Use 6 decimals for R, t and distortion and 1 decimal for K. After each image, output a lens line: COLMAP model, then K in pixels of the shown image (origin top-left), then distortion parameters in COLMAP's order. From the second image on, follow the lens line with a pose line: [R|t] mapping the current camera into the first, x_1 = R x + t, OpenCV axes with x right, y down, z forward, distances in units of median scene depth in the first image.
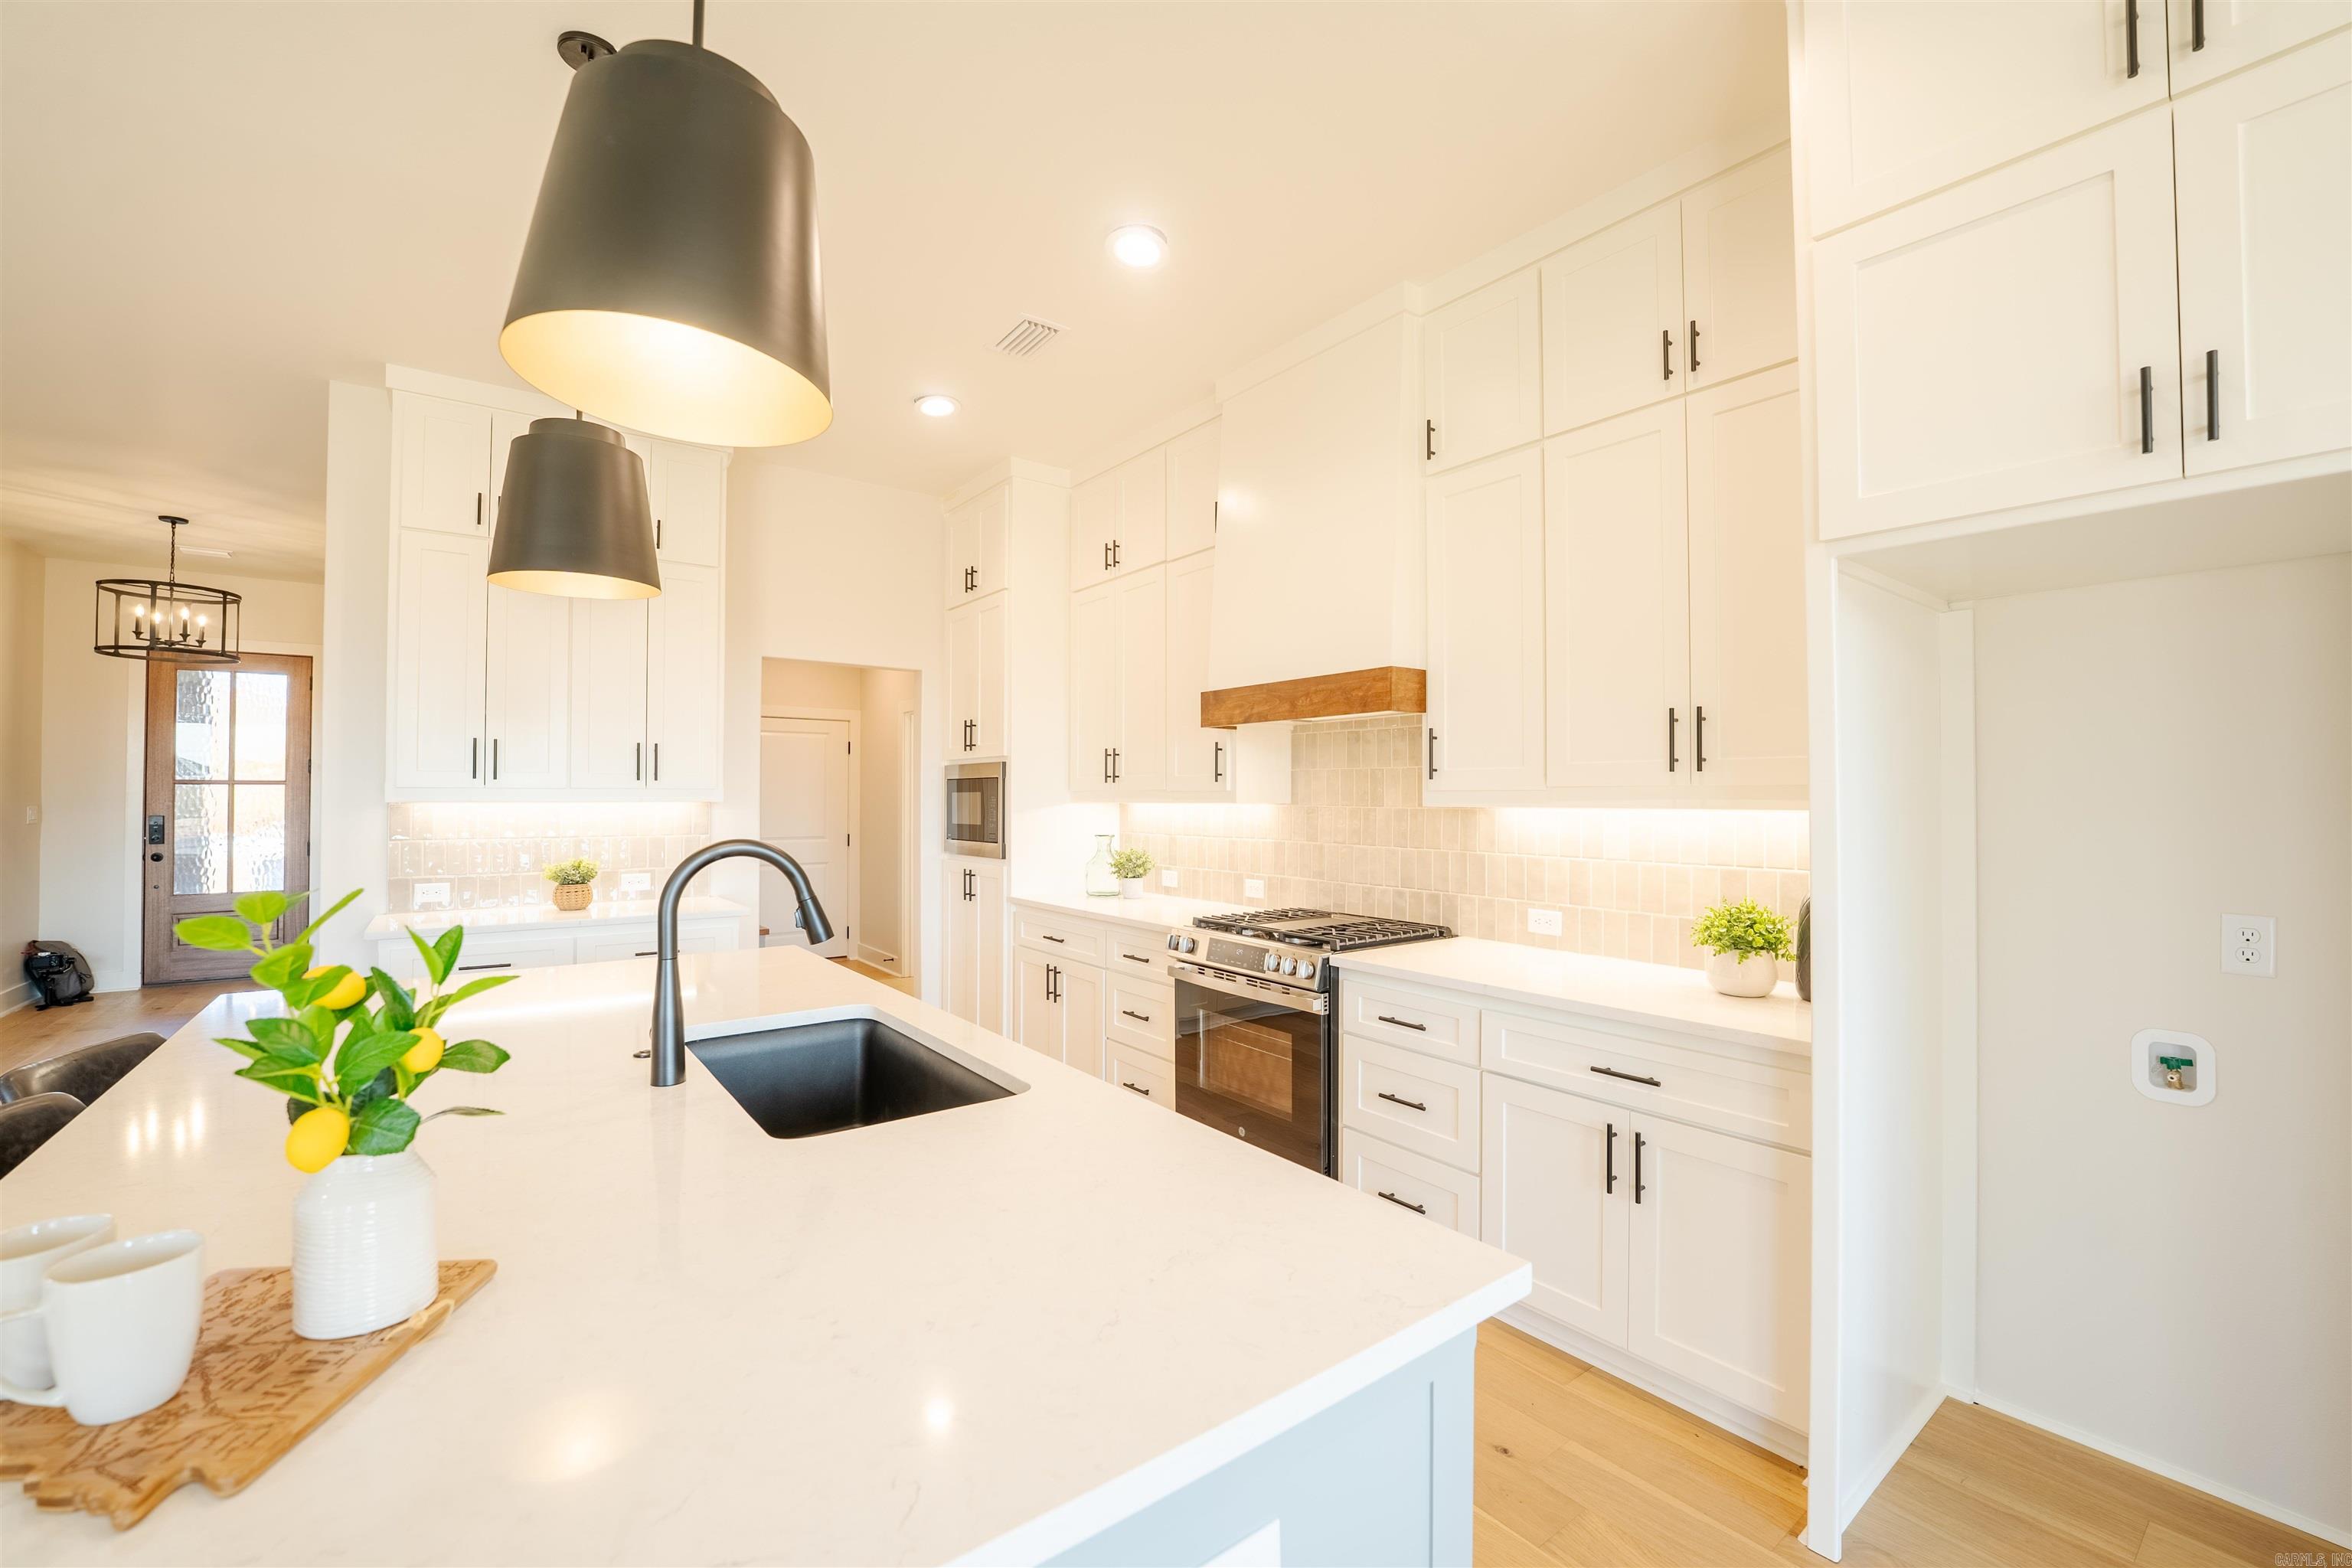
lens RADIAL K [[963.9, 0, 1176.0], [0, 963.9, 784.0], [0, 0, 1]] dist [-0.026149, 0.000539]
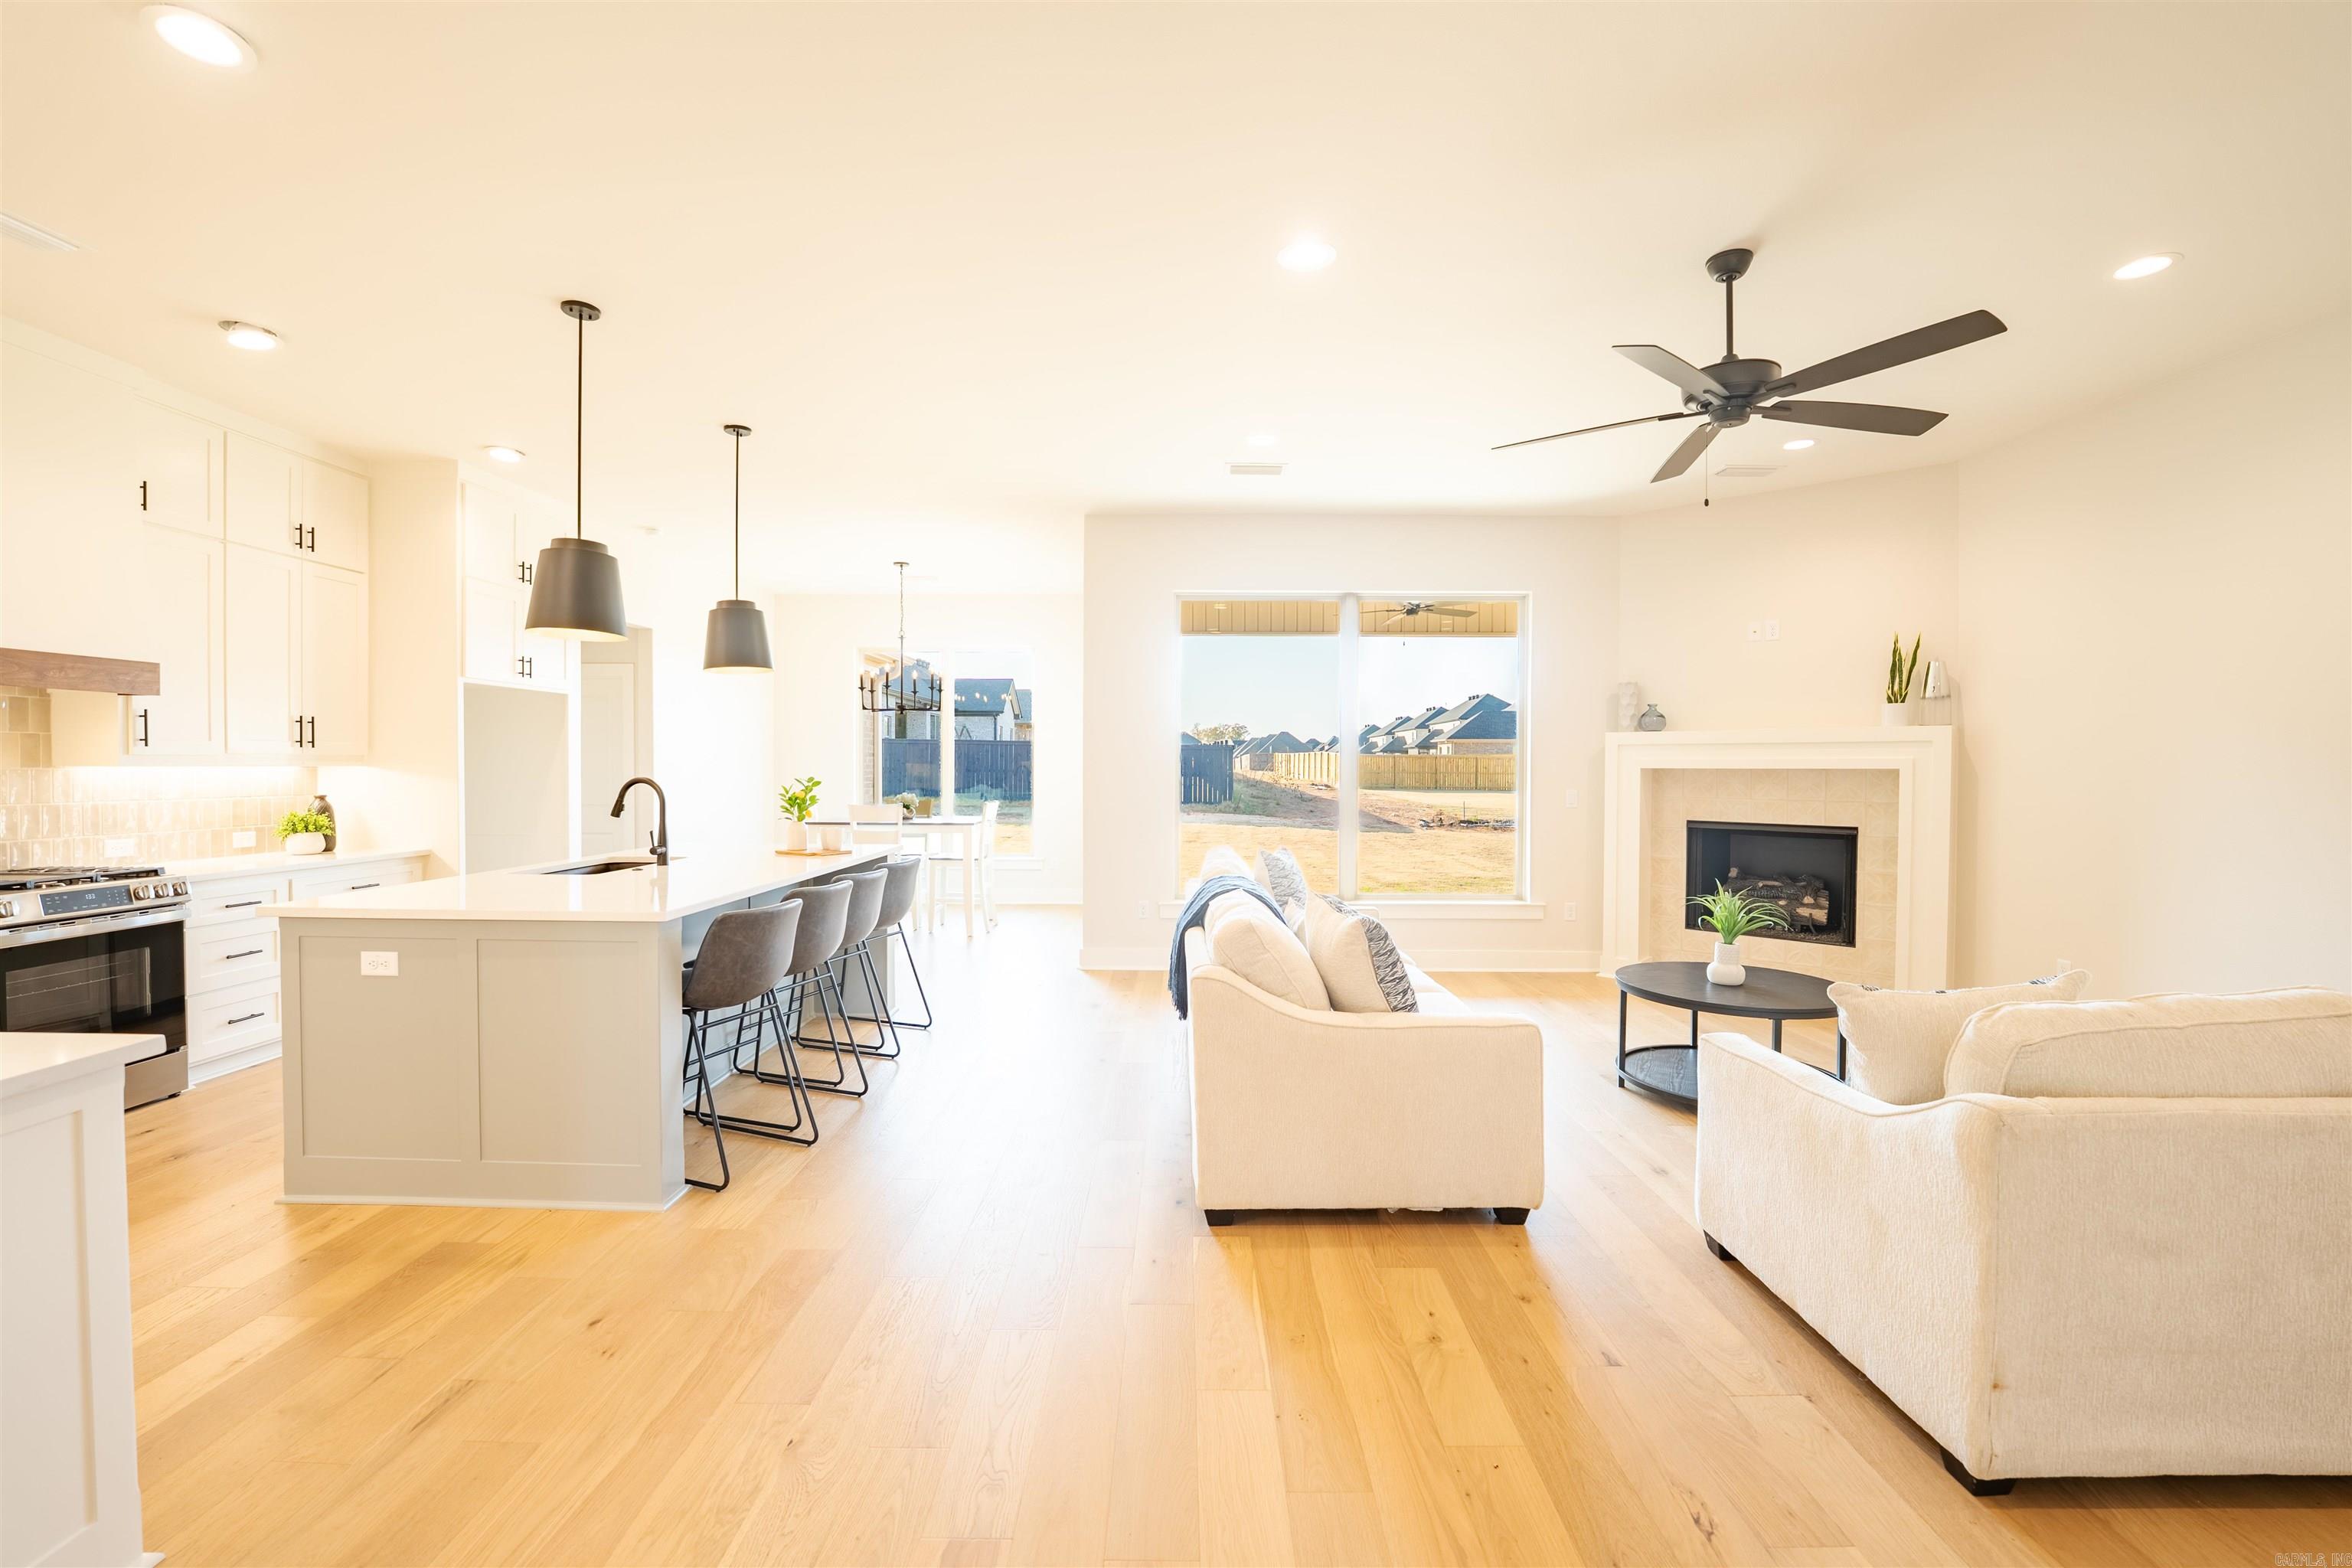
lens RADIAL K [[963.9, 0, 1176.0], [0, 963.9, 784.0], [0, 0, 1]] dist [-0.026149, 0.000539]
pose [[-0.791416, -0.015631, 0.611078, -1.400989], [-0.013364, 0.999877, 0.008269, 0.014625], [-0.611132, -0.001622, -0.791527, 0.950591]]
